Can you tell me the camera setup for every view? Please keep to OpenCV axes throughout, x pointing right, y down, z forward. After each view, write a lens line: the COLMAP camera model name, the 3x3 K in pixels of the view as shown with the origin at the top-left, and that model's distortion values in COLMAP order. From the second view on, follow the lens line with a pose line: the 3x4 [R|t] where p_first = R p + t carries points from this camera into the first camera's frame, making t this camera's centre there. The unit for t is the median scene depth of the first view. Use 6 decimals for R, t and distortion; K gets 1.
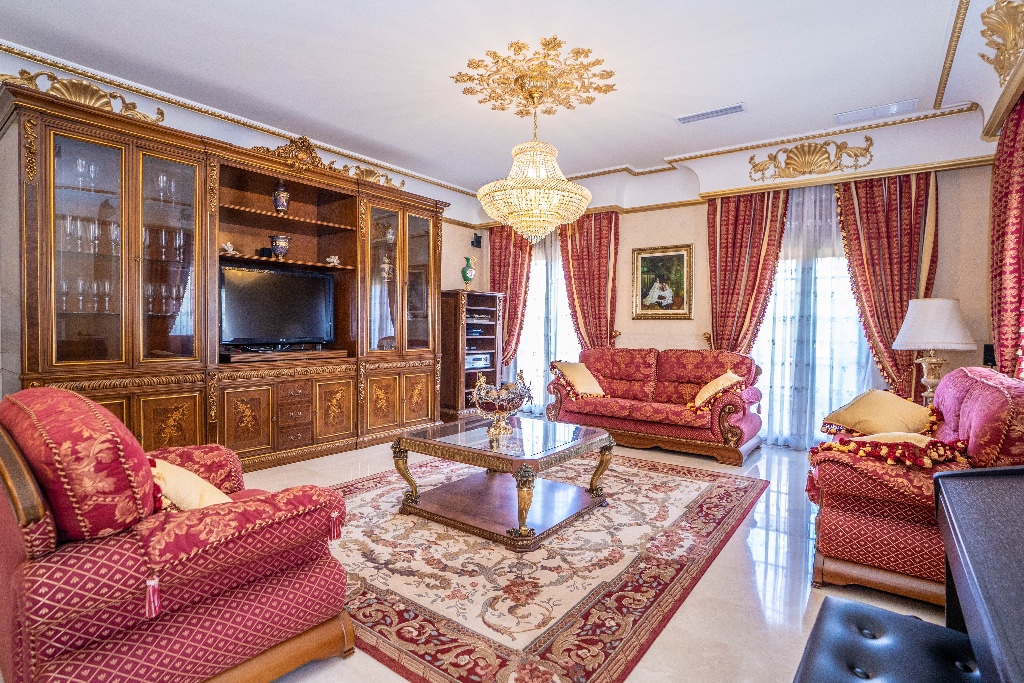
lens RADIAL K [[503.3, 0, 515.1], [0, 503.3, 341.9], [0, 0, 1]] dist [-0.061609, 0.028258]
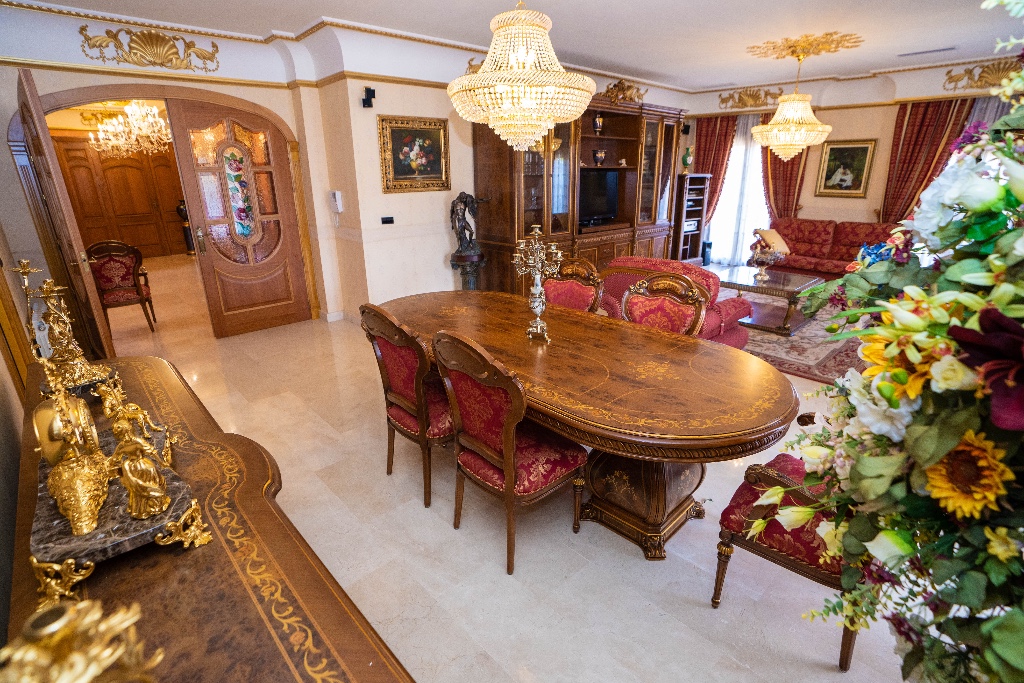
lens RADIAL K [[493.9, 0, 513.1], [0, 493.9, 337.9], [0, 0, 1]] dist [-0.055874, 0.024730]
pose [[0.984914, 0.038330, -0.168748, -0.420896], [0.013465, 0.955229, 0.295562, -0.098090], [0.172521, -0.293376, 0.940302, -0.596445]]
